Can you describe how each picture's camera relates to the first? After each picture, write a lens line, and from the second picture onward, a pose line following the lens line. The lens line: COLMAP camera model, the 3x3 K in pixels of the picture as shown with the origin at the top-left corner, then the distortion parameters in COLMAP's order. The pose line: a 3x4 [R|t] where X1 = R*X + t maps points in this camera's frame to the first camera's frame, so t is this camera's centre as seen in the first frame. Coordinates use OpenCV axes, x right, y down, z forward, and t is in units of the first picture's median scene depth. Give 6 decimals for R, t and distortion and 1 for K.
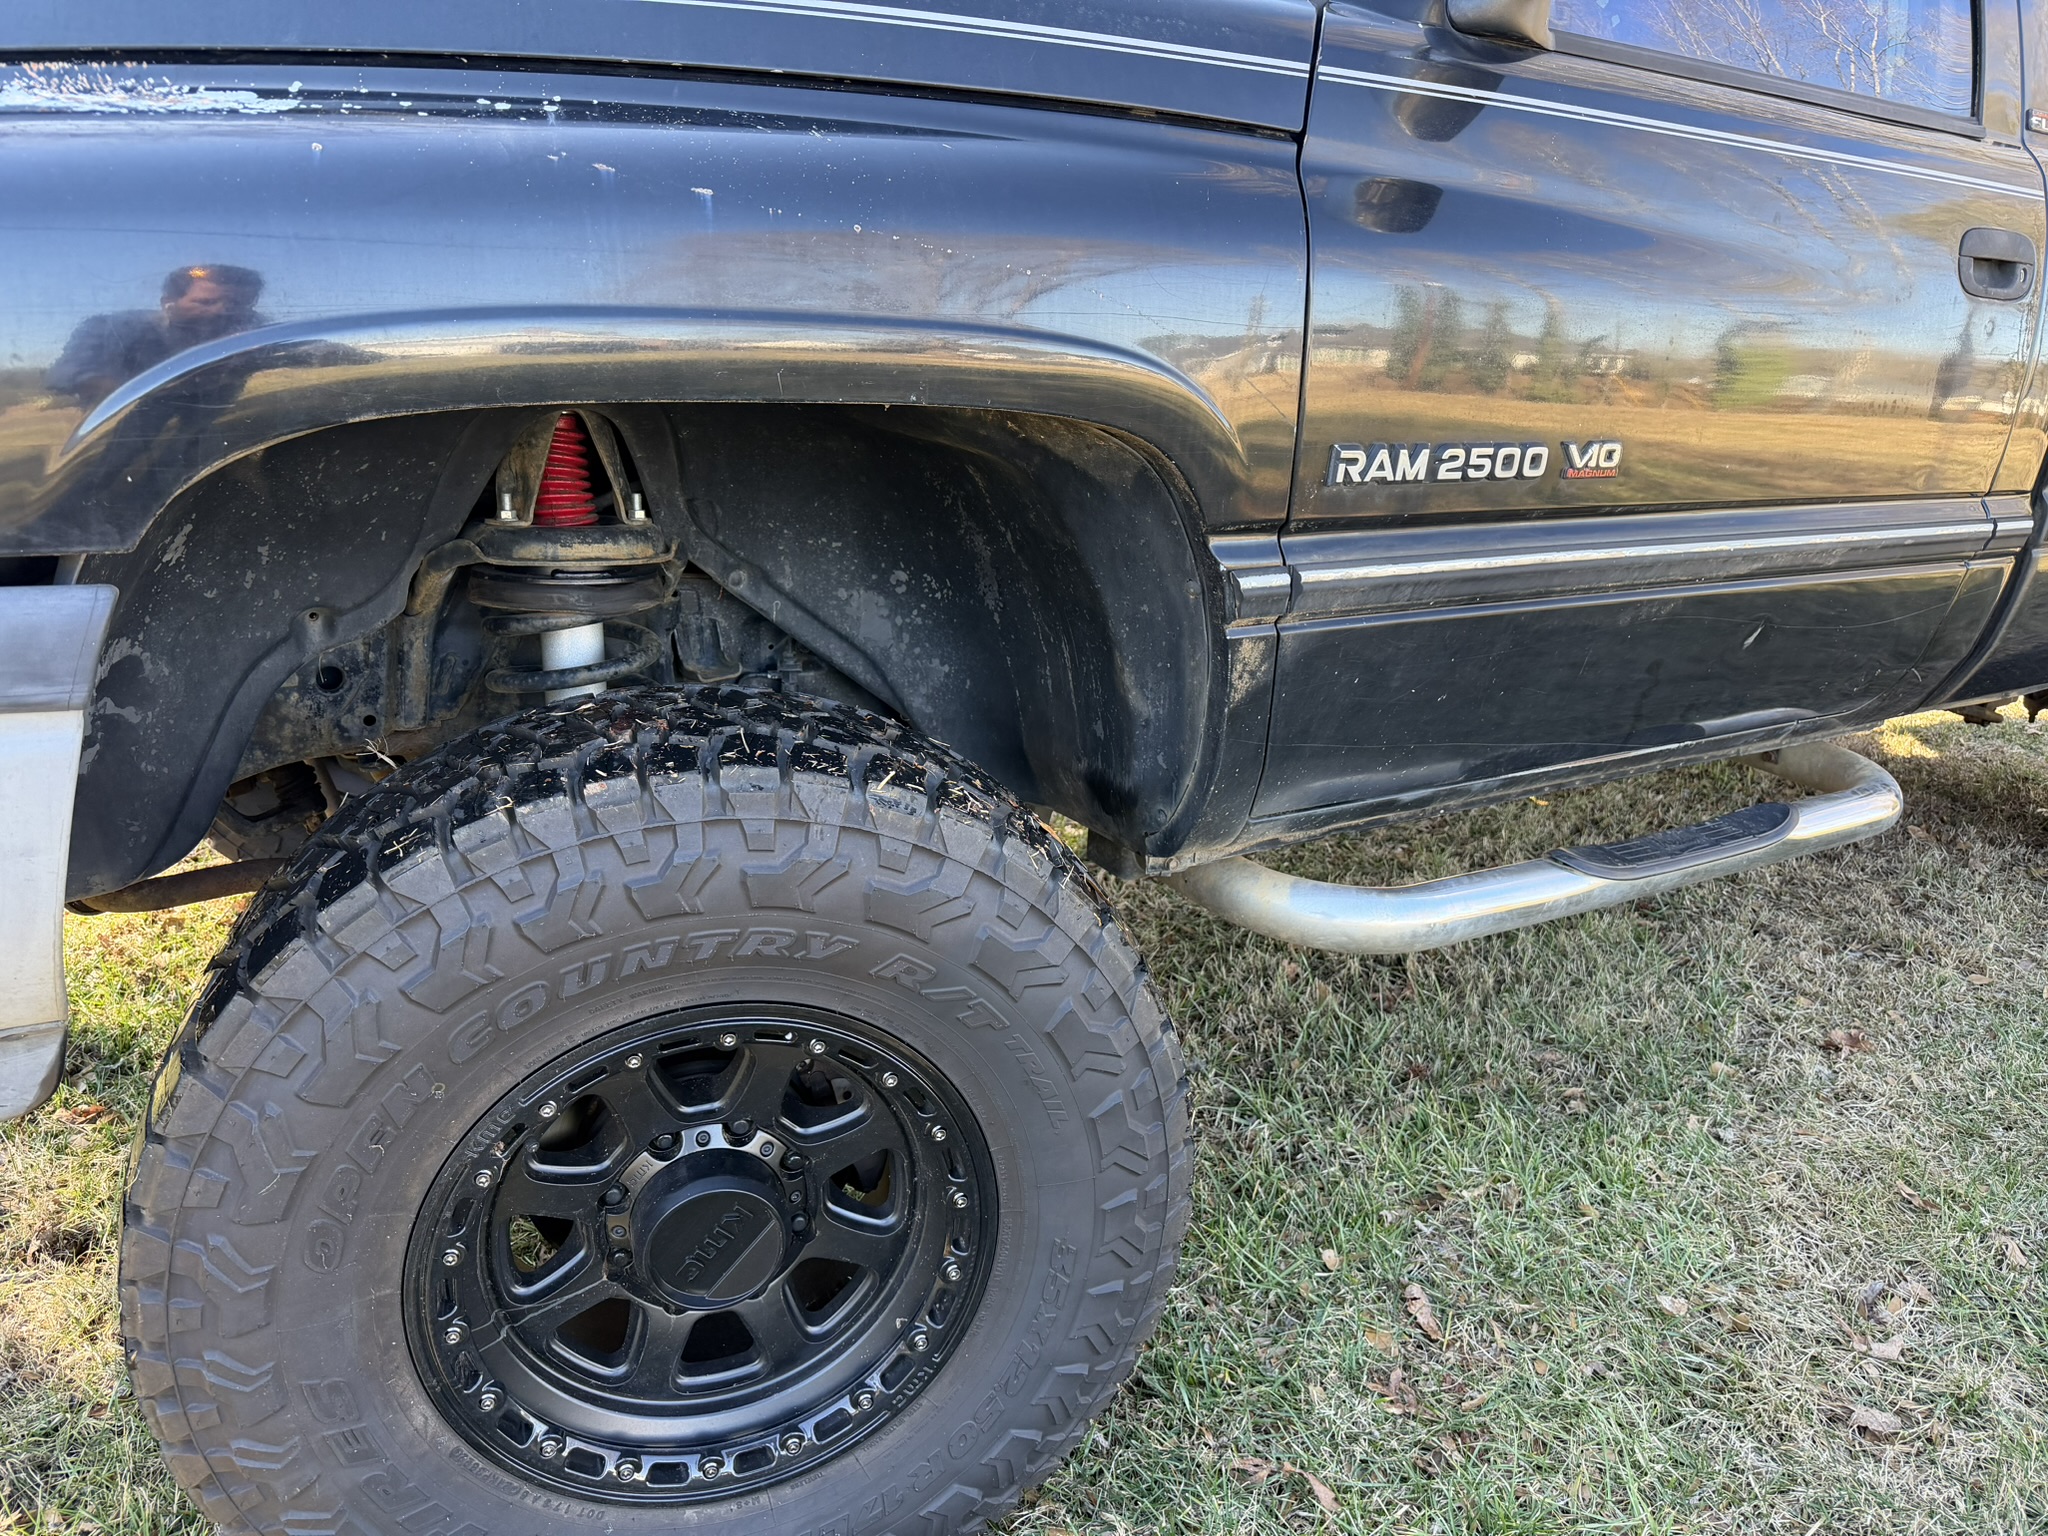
lens RADIAL K [[1519.2, 0, 1029.3], [0, 1519.2, 803.8], [0, 0, 1]] dist [0.004672, 0.002239]
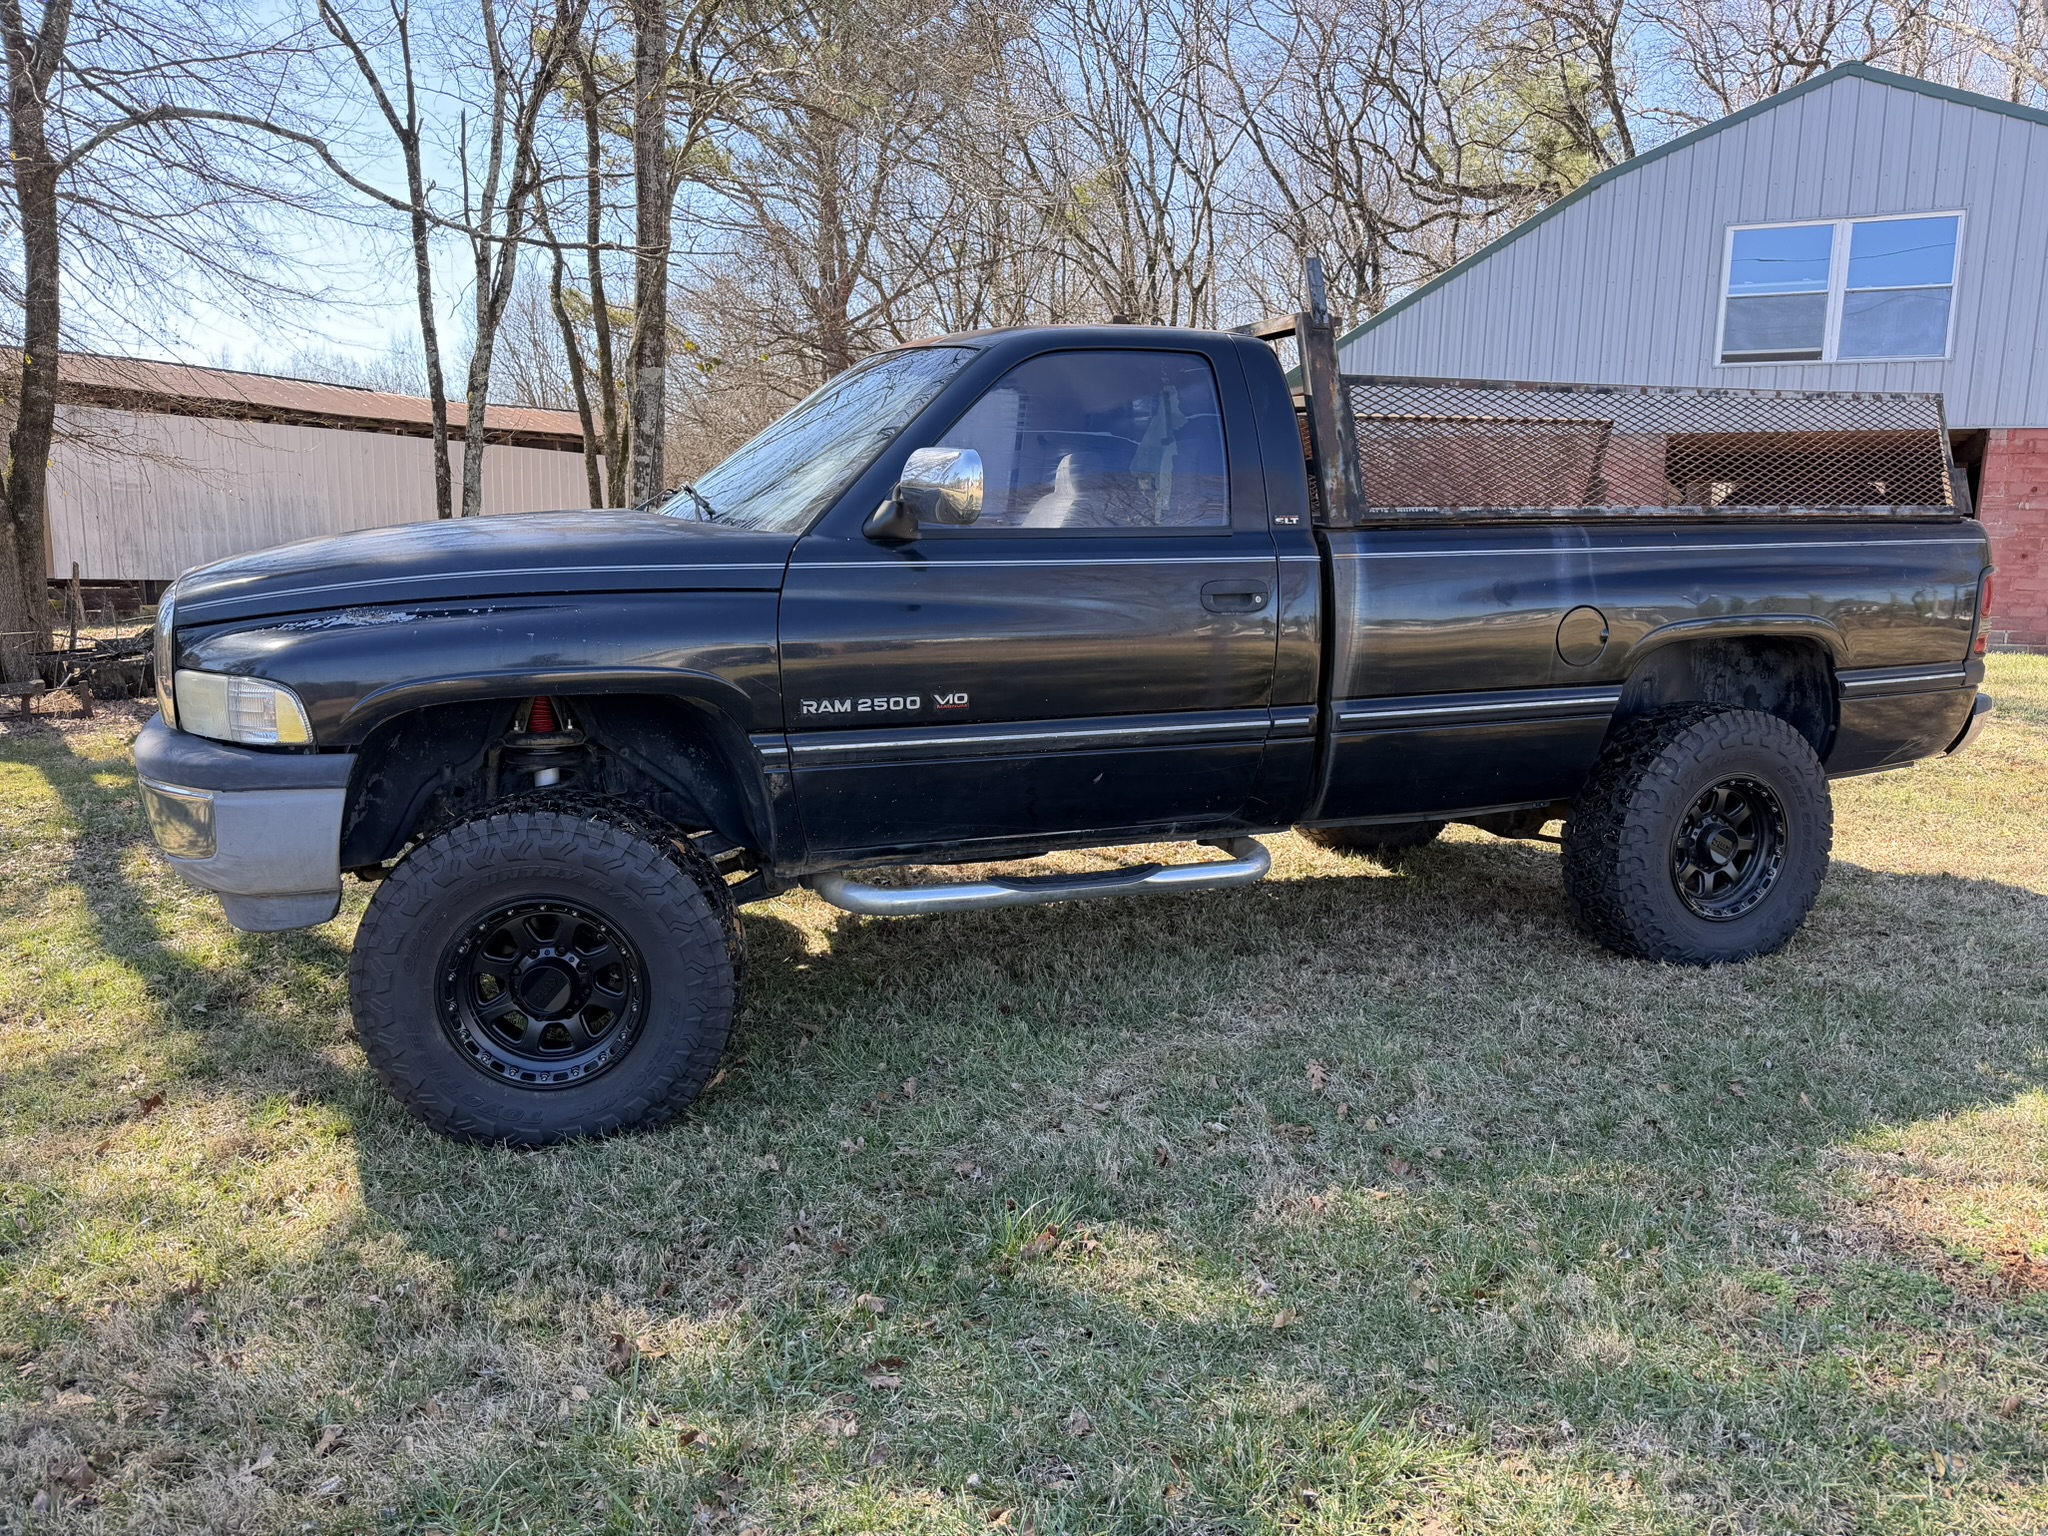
lens RADIAL K [[1452.9, 0, 1024.0], [0, 1452.9, 768.0], [0, 0, 1]] dist [0.062893, -0.067296]
pose [[0.975495, -0.003828, -0.219990, 1.103265], [-0.027563, 0.989846, -0.139446, 0.214137], [0.218290, 0.142093, 0.965484, -1.290391]]
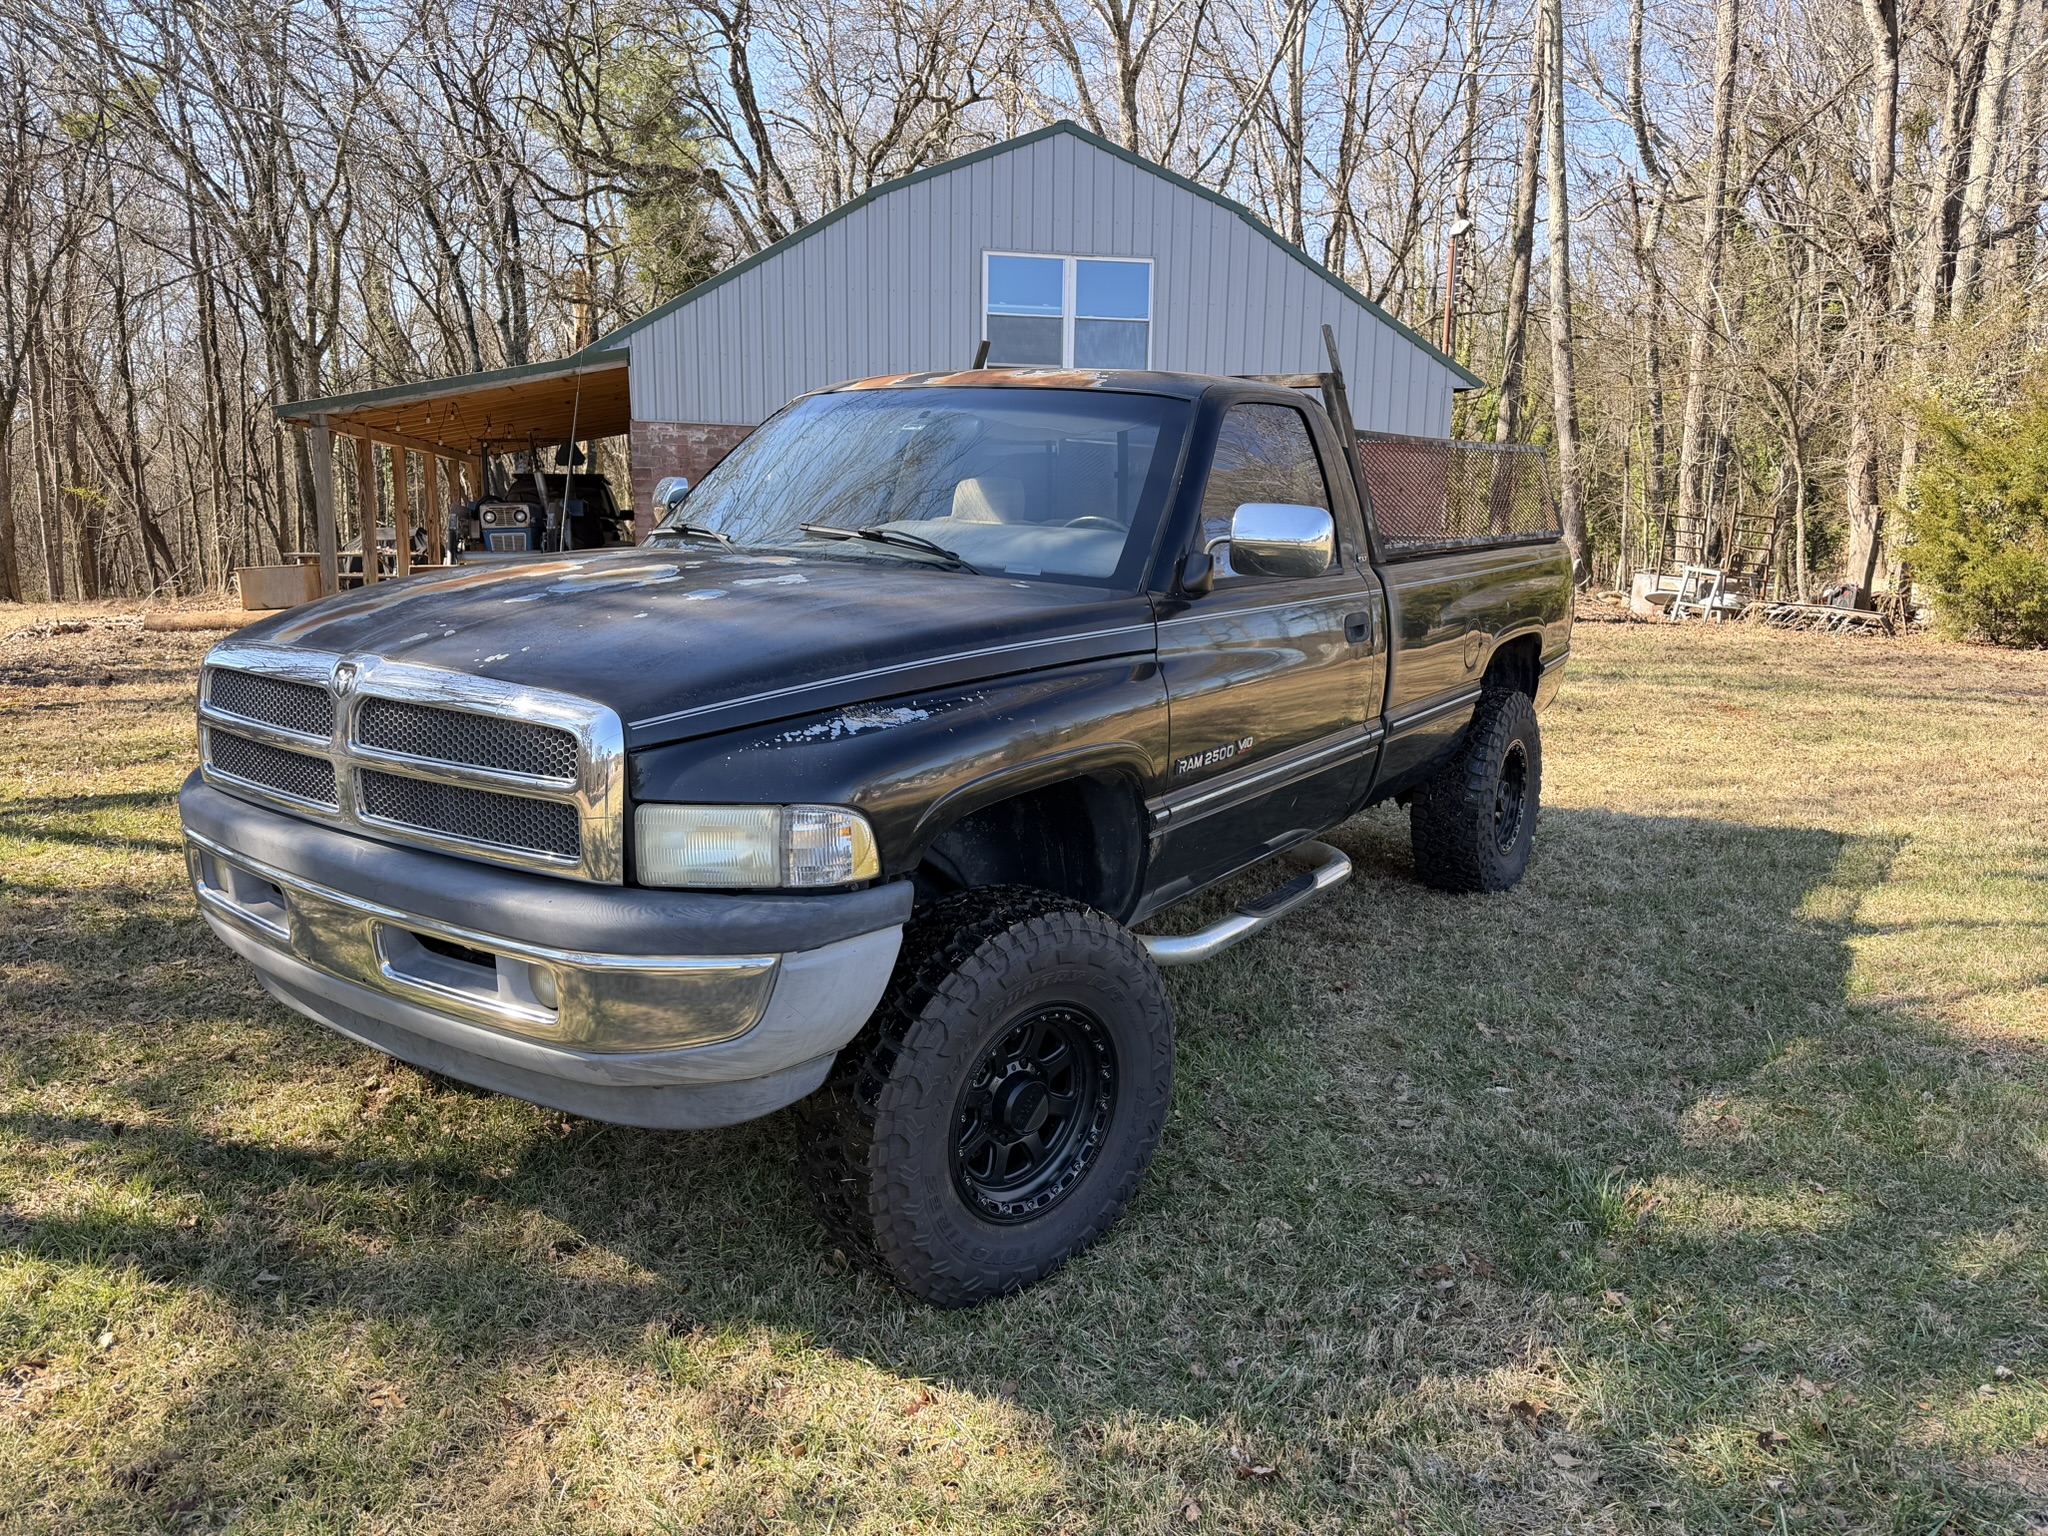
lens RADIAL K [[1448.4, 0, 1067.8], [0, 1448.4, 790.7], [0, 0, 1]] dist [0.023981, -0.002046]
pose [[0.910947, -0.115819, 0.395931, -0.926422], [0.152811, 0.986240, -0.063084, -0.056517], [-0.383177, 0.117968, 0.916111, -1.138620]]
